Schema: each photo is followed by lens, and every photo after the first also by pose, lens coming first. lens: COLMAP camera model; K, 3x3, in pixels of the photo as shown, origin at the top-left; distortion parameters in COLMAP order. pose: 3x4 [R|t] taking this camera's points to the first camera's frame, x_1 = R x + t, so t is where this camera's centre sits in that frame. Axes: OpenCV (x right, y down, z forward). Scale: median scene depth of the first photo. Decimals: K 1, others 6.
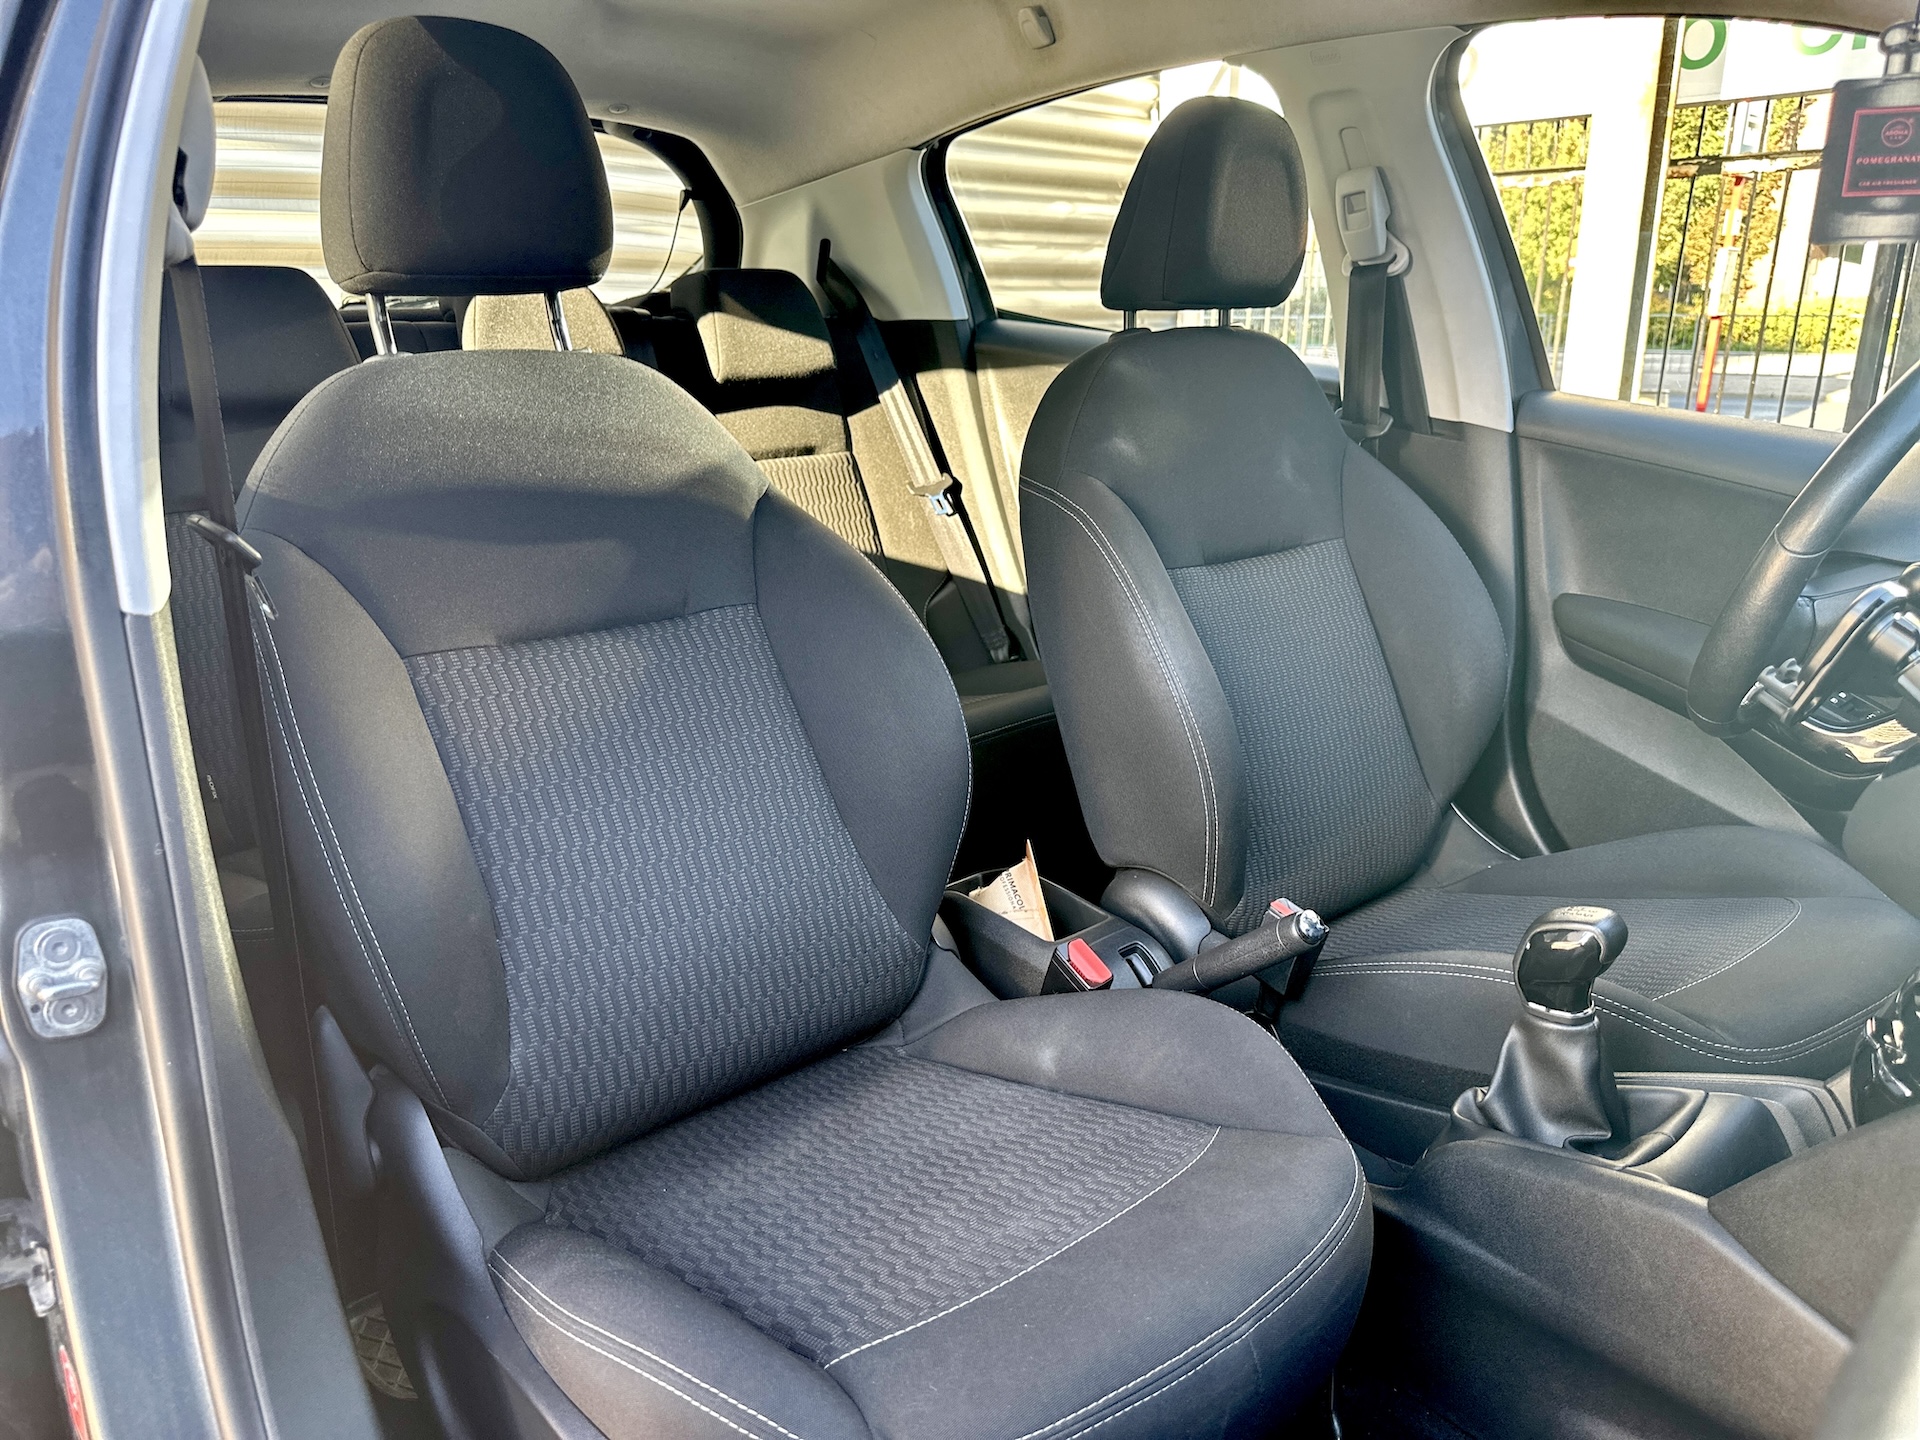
lens RADIAL K [[1410.4, 0, 960.0], [0, 1410.4, 720.0], [0, 0, 1]] dist [0.035390, -0.005248]
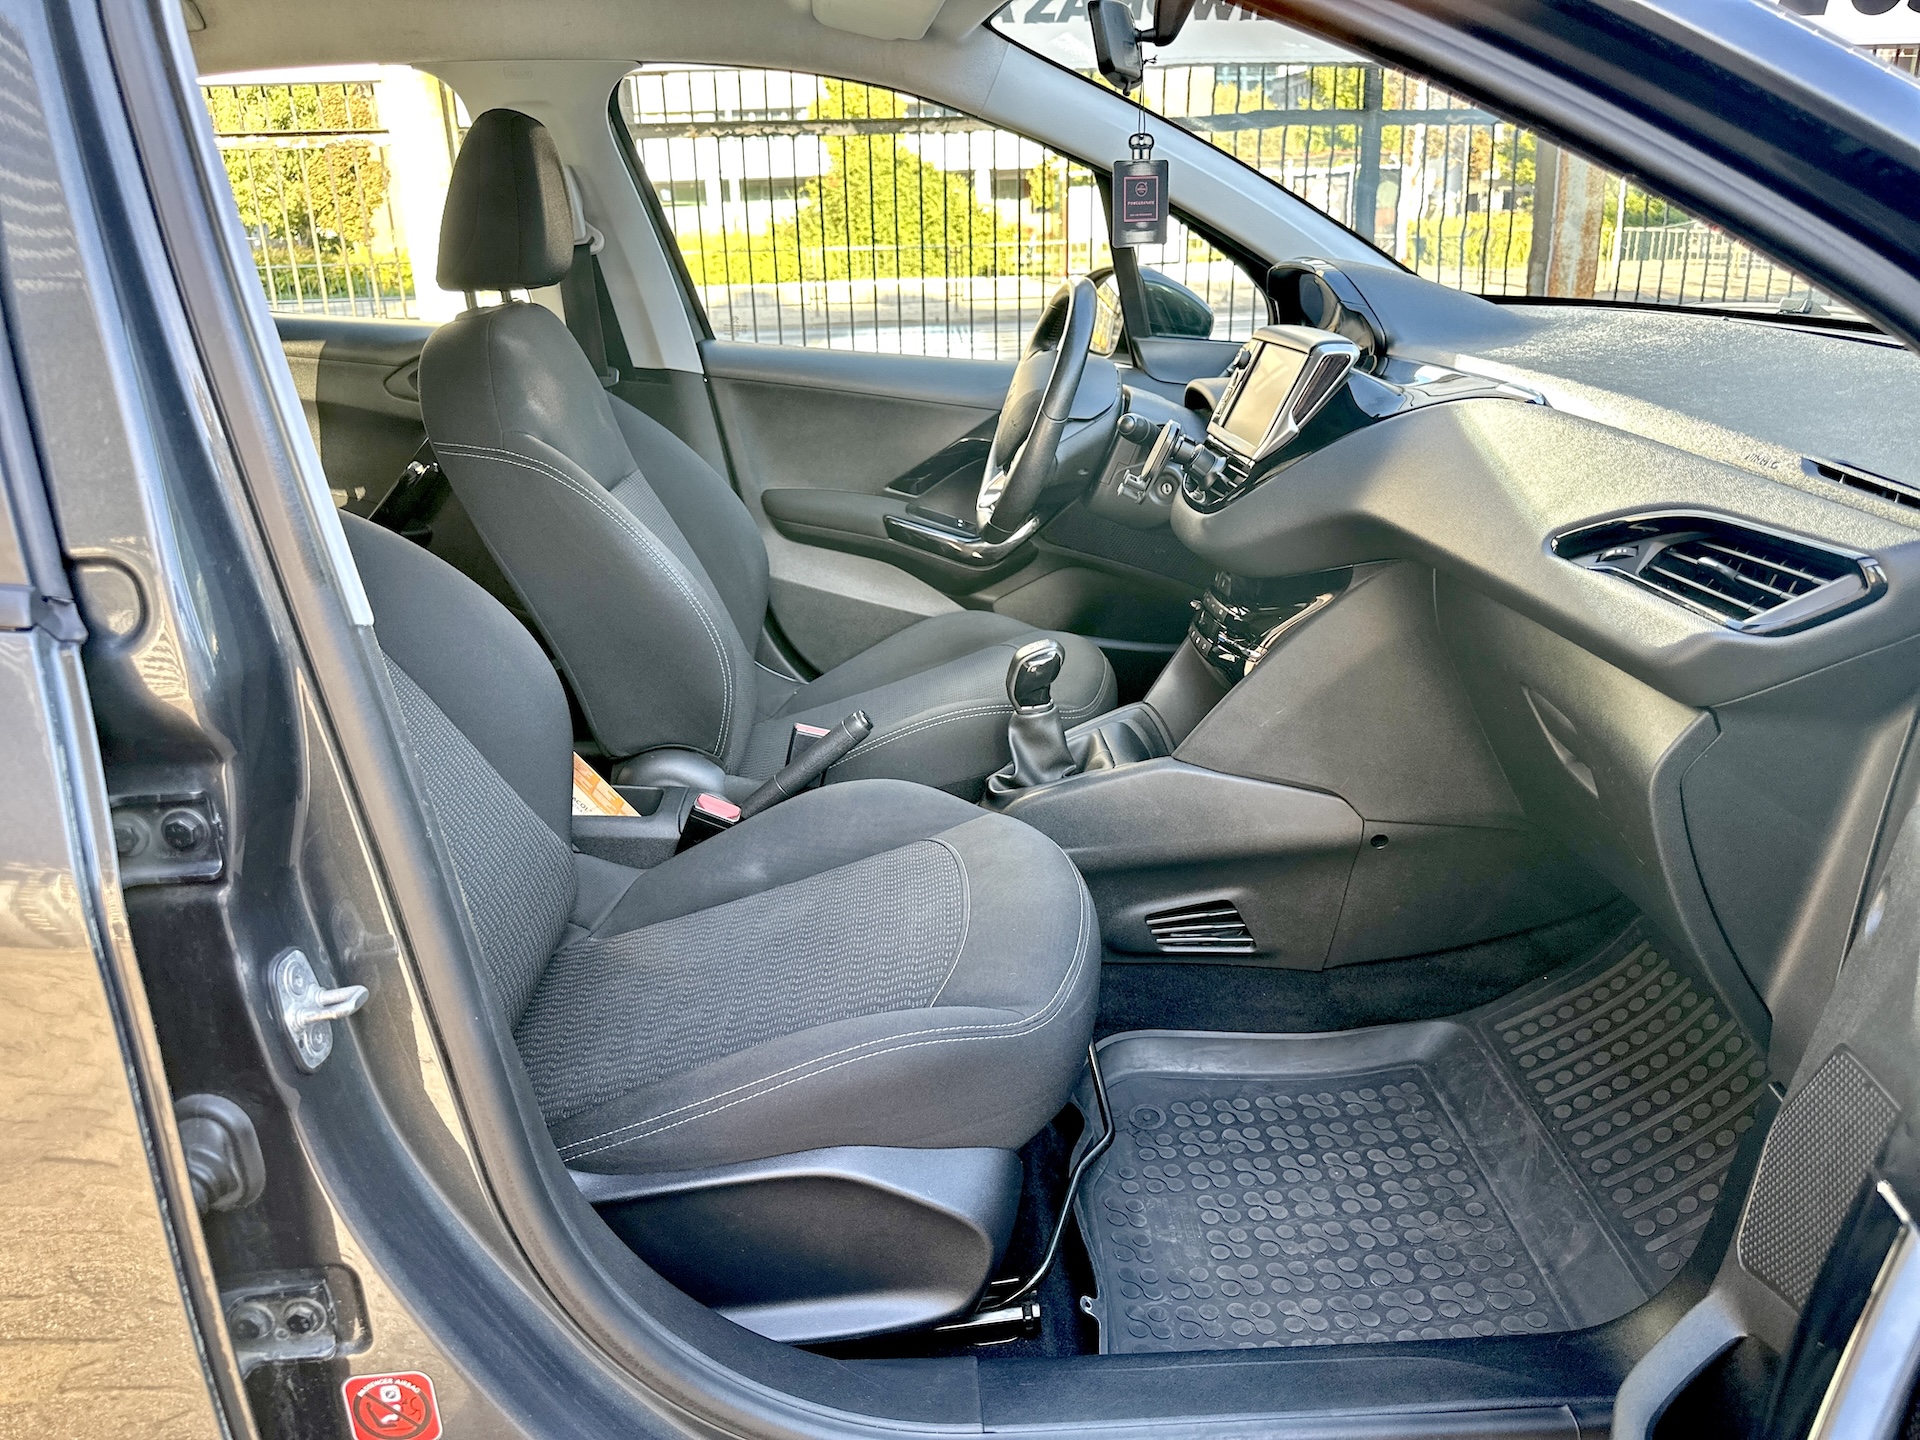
lens RADIAL K [[1472.4, 0, 958.6], [0, 1472.4, 795.6], [0, 0, 1]] dist [0.004097, -0.008123]
pose [[0.607512, -0.305655, 0.733146, -0.598776], [0.252348, 0.949449, 0.186729, -0.027631], [-0.753159, 0.071568, 0.653933, -0.038472]]
